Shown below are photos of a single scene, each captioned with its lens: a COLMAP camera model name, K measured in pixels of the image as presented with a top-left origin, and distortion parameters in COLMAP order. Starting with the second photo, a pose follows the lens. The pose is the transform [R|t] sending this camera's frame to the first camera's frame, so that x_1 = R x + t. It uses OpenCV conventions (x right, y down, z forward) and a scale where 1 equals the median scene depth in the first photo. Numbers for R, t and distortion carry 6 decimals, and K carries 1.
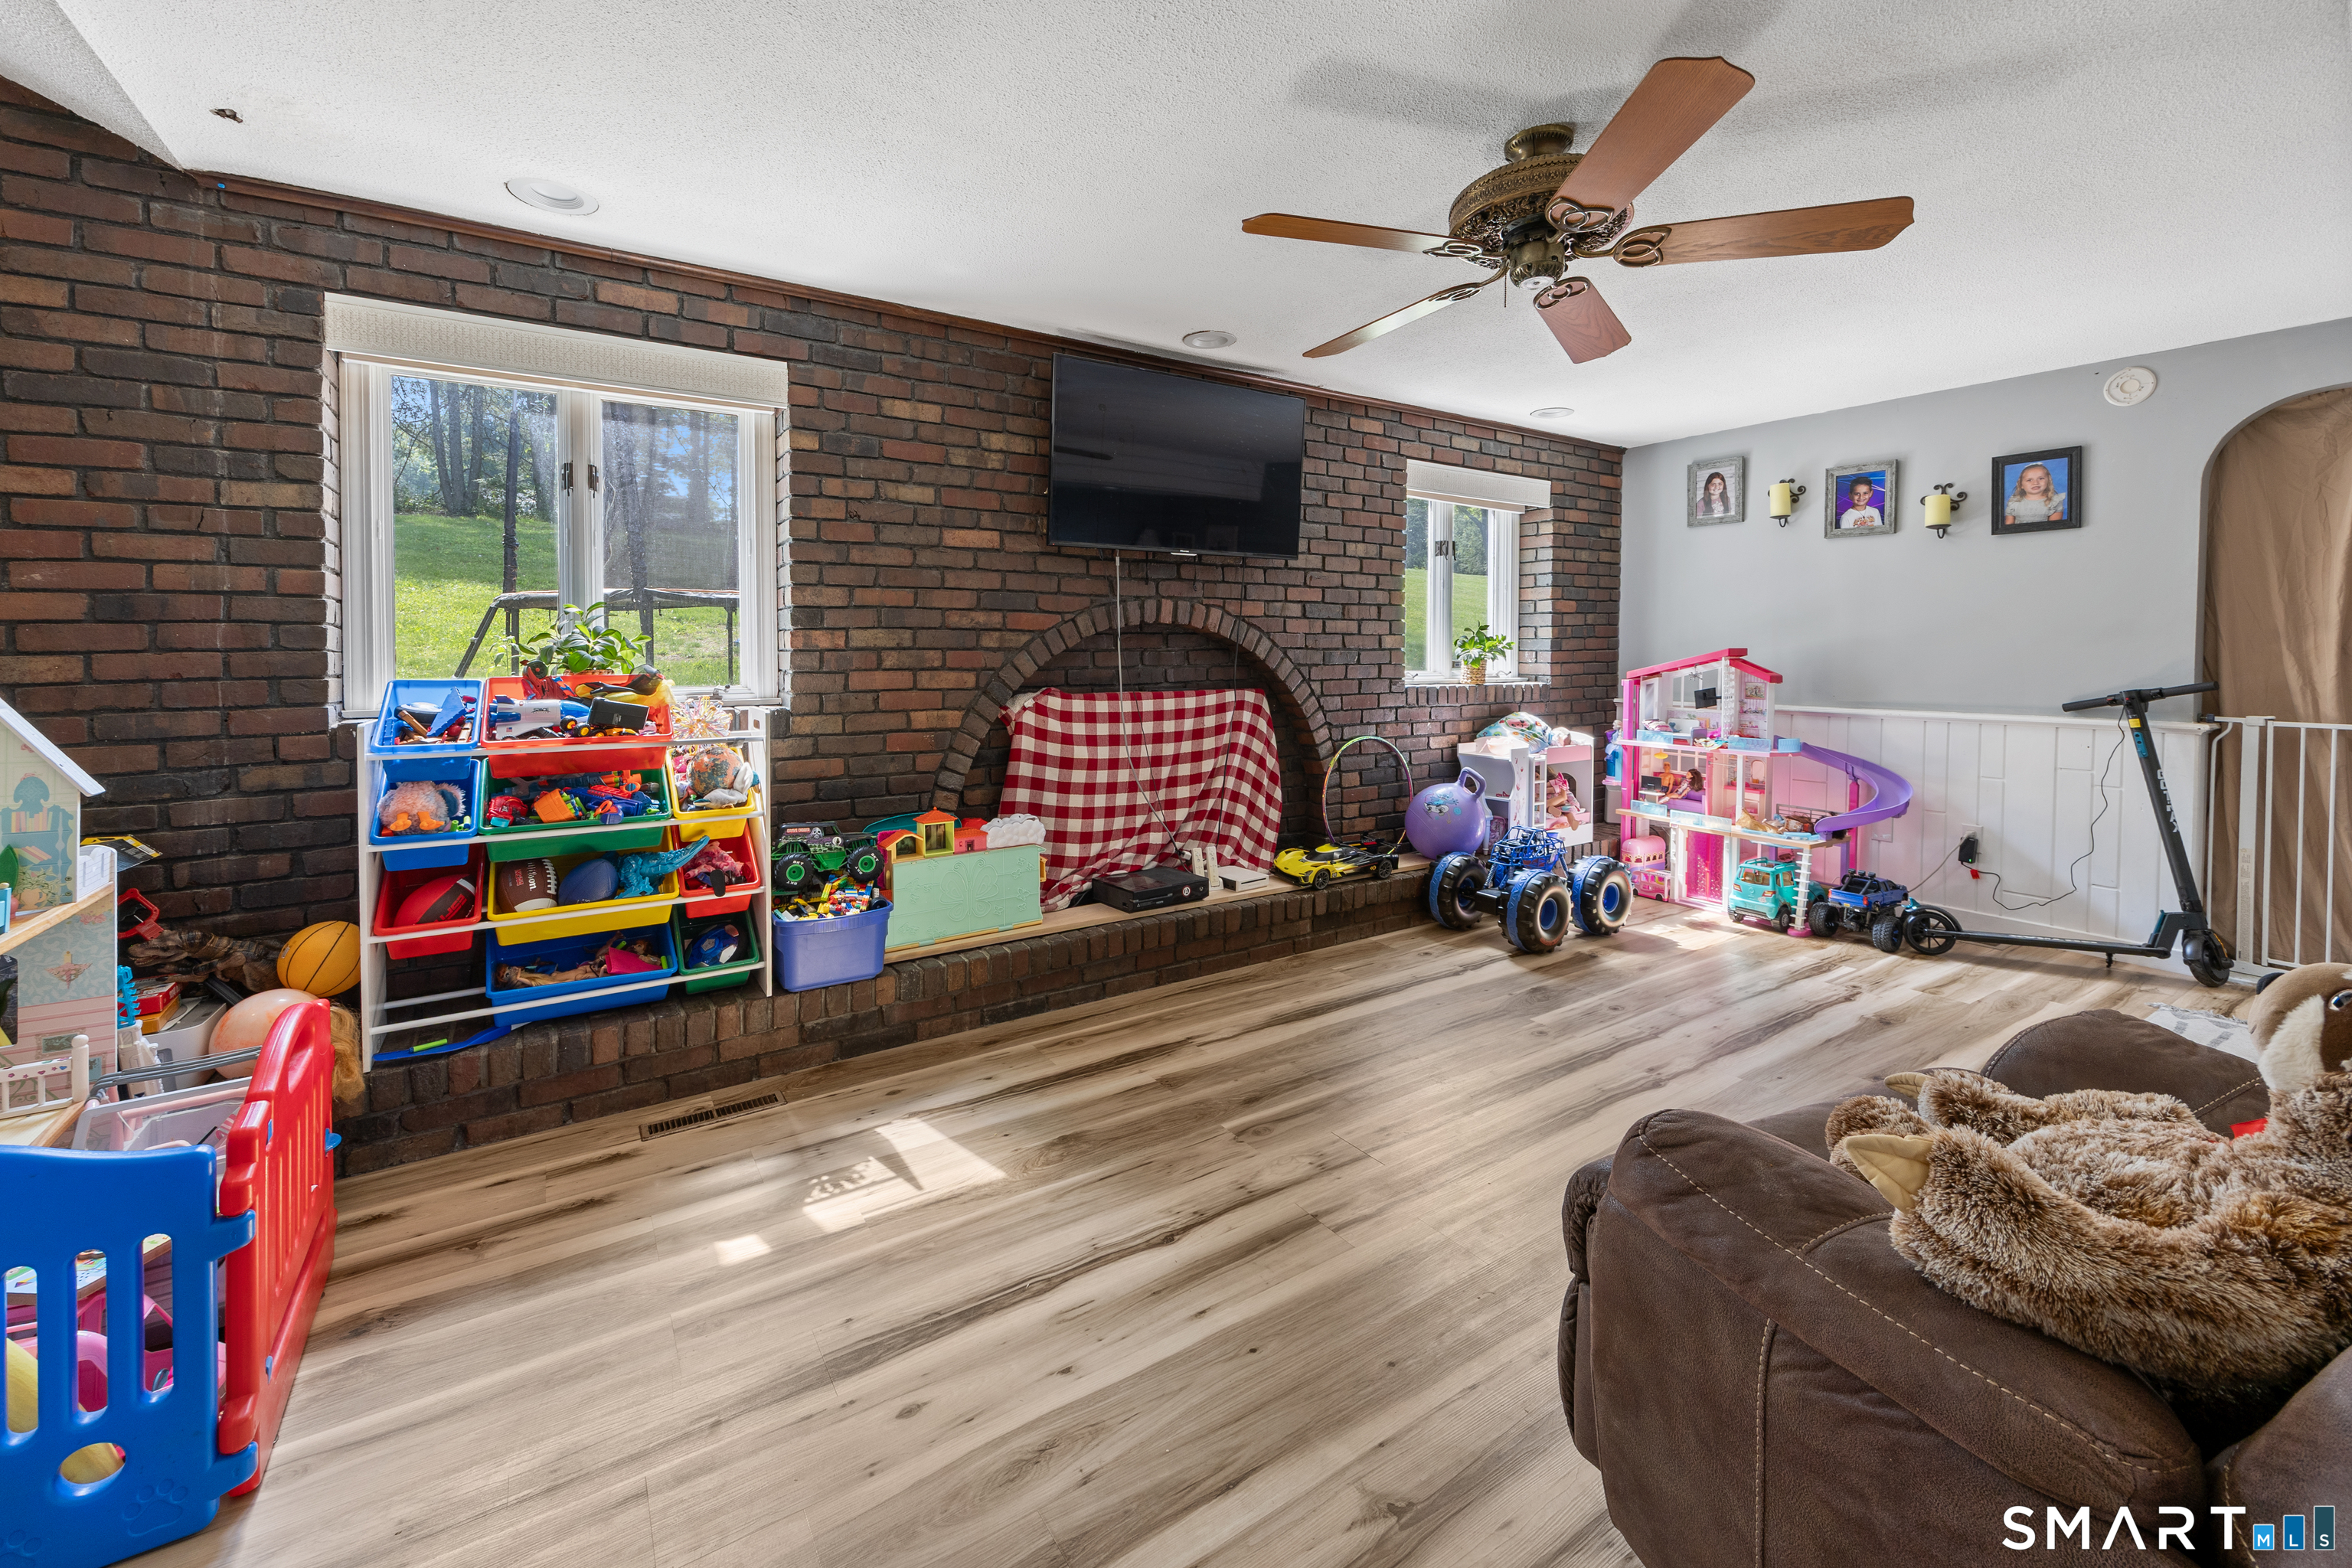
lens RADIAL K [[952.5, 0, 1173.8], [0, 952.5, 665.6], [0, 0, 1]] dist [-0.000021, 0.000041]
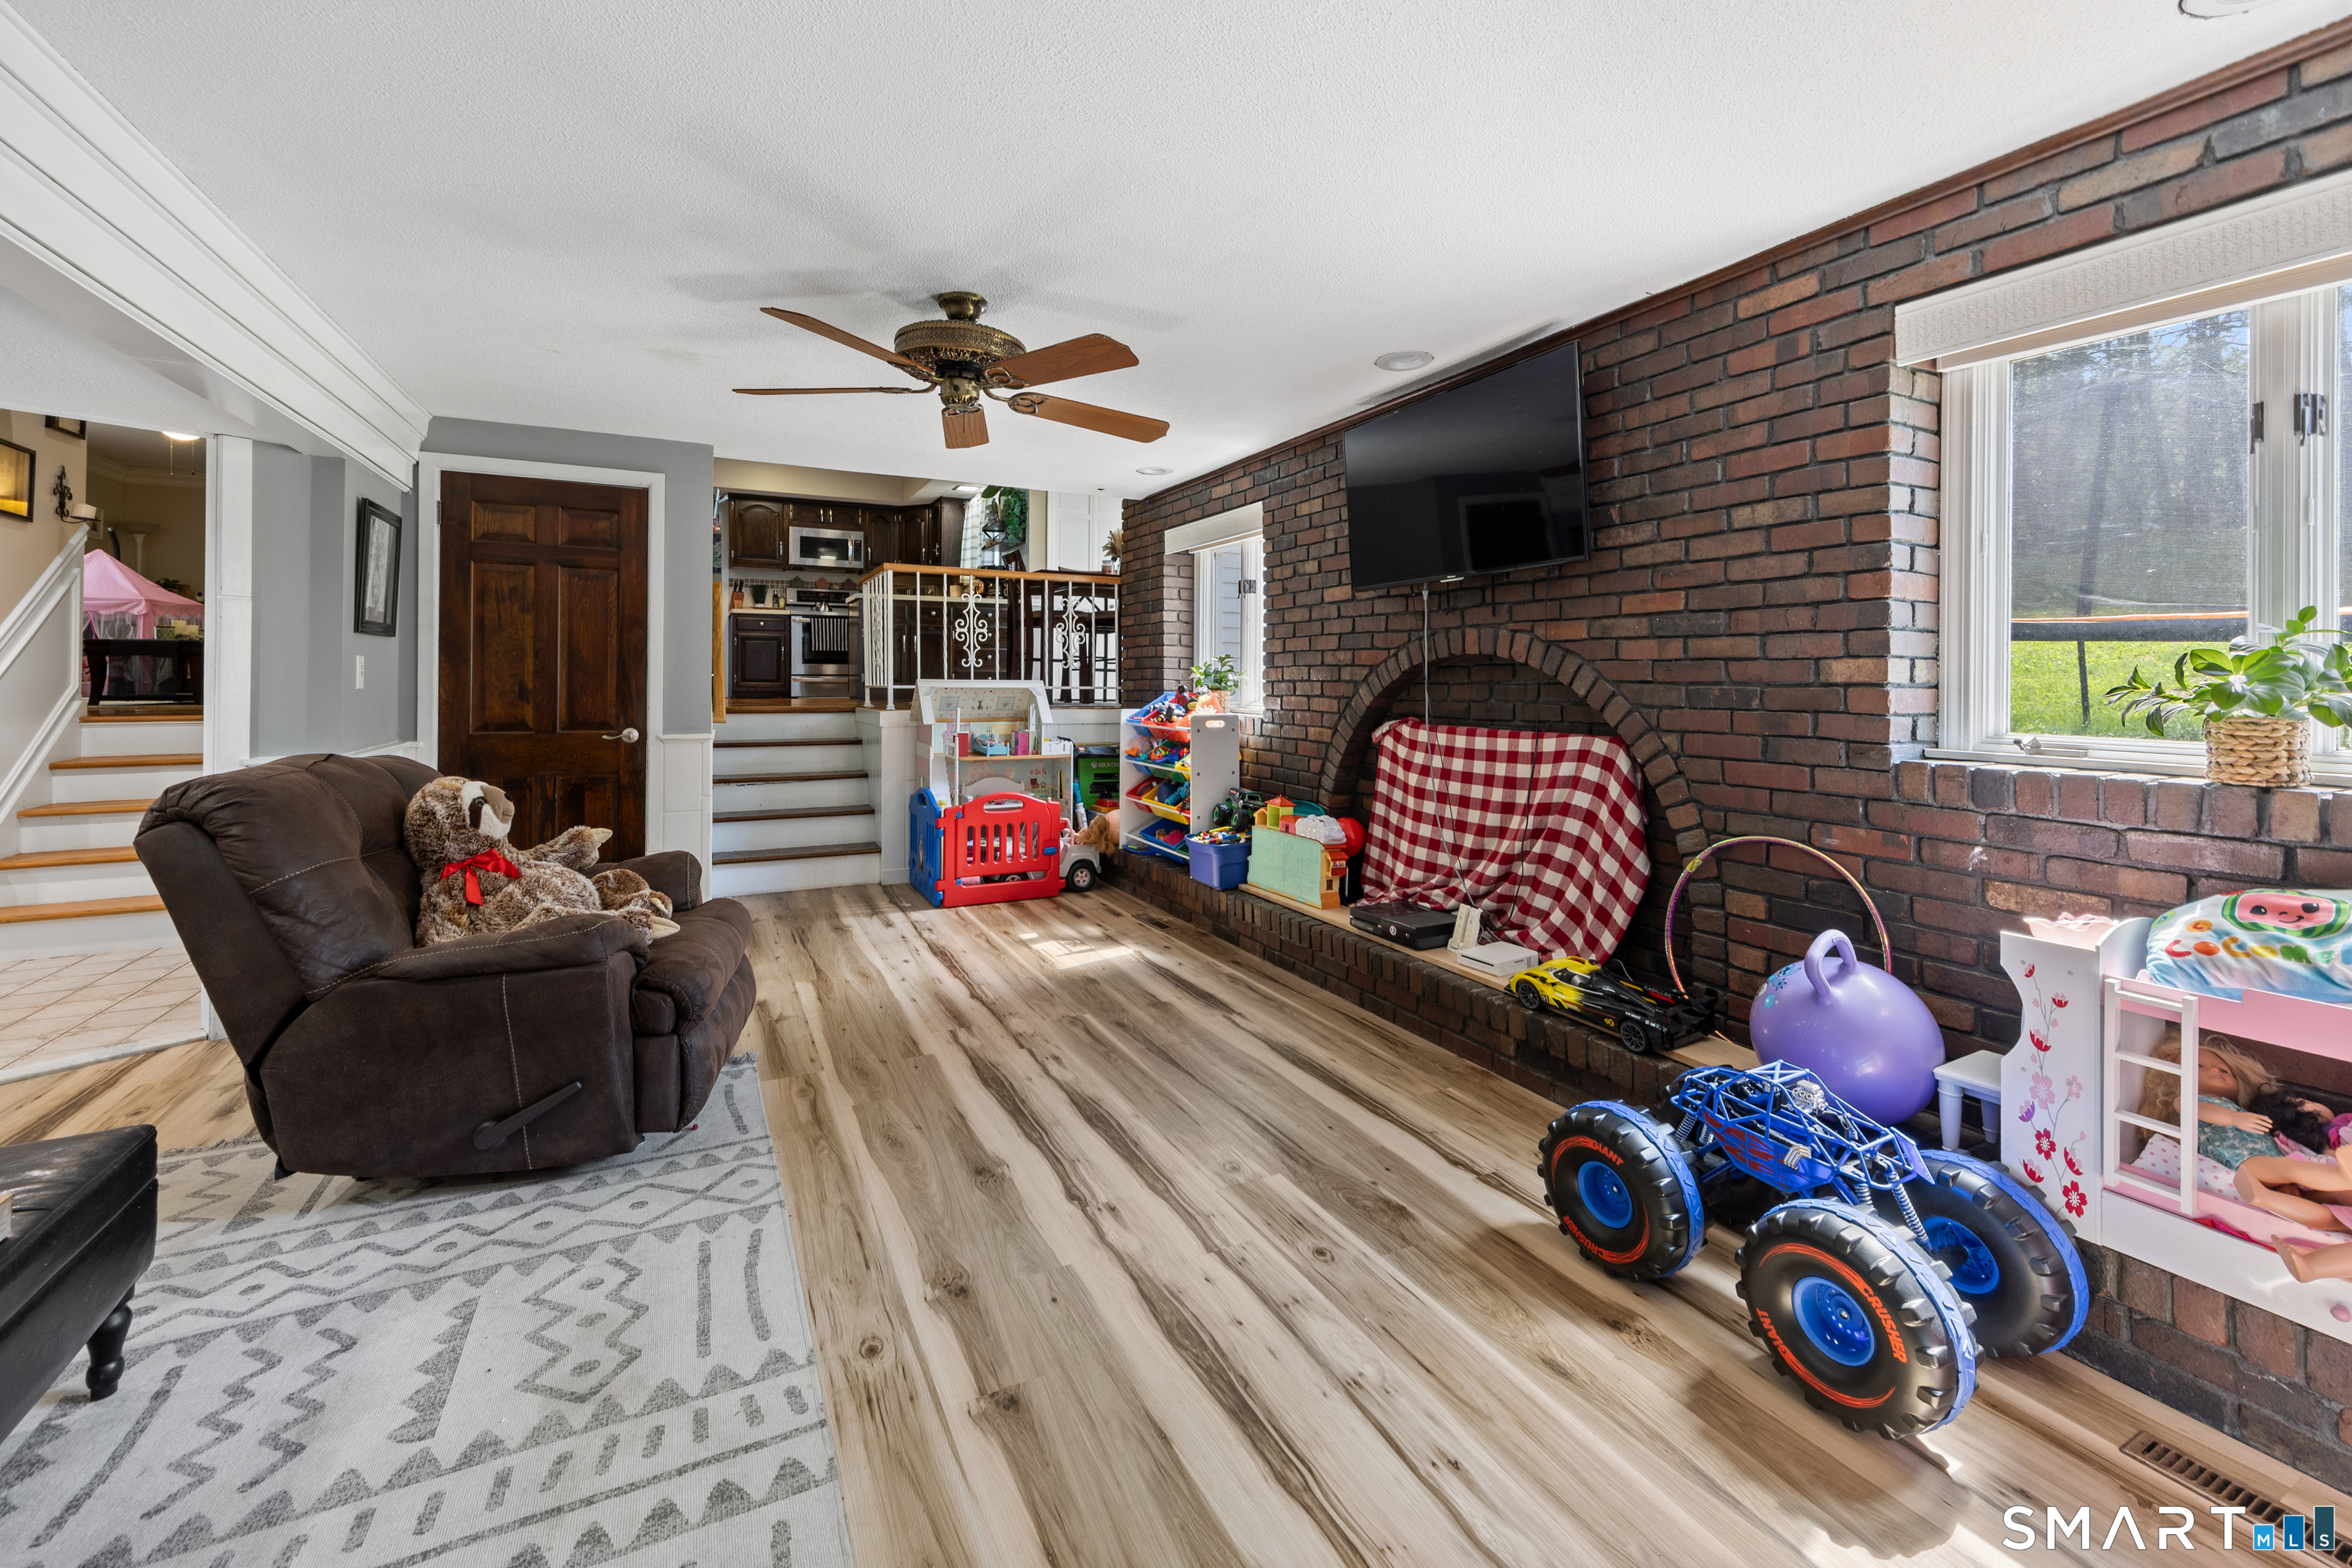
lens RADIAL K [[952.5, 0, 1193.1], [0, 952.5, 670.6], [0, 0, 1]] dist [-0.000021, 0.000041]
pose [[-0.094931, -0.009158, -0.995442, 0.921614], [-0.021539, 0.999742, -0.007144, -0.015854], [0.995251, 0.020763, -0.095103, 0.807598]]
